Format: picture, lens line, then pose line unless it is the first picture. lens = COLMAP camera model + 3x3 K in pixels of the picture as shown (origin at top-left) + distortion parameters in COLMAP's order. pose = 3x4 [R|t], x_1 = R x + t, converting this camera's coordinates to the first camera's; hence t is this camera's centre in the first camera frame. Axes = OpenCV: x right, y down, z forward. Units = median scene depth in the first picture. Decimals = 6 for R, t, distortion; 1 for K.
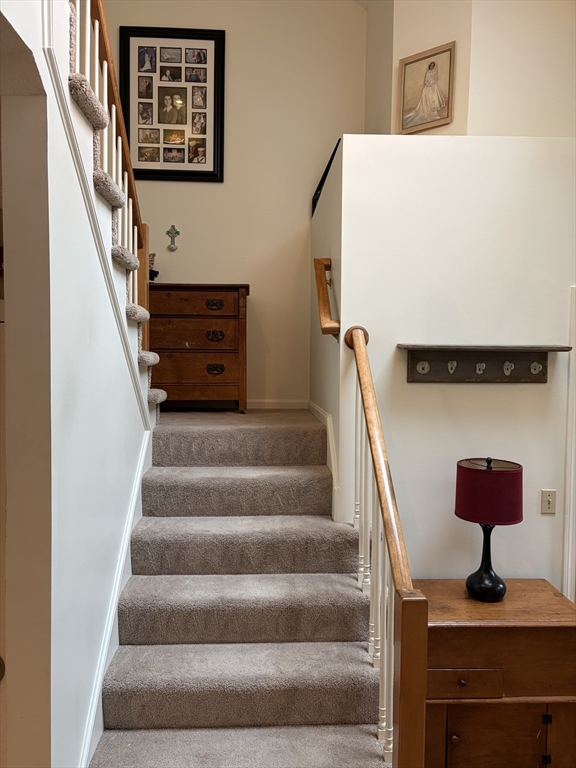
lens RADIAL K [[576.1, 0, 288.5], [0, 576.1, 385.2], [0, 0, 1]] dist [0.030415, -0.019293]
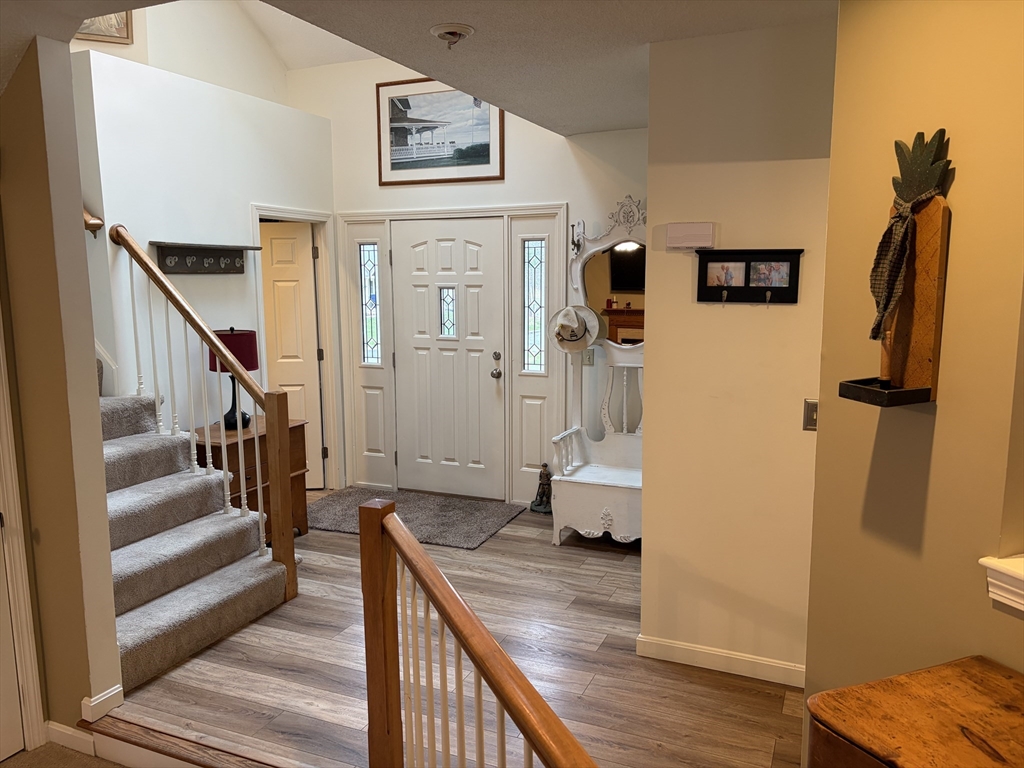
lens RADIAL K [[768.1, 0, 514.0], [0, 768.1, 385.8], [0, 0, 1]] dist [0.030415, -0.019293]
pose [[0.447822, -0.135124, 0.883853, -0.931525], [0.040170, 0.990557, 0.131084, 0.046402], [-0.893220, -0.023198, 0.449021, -0.399371]]
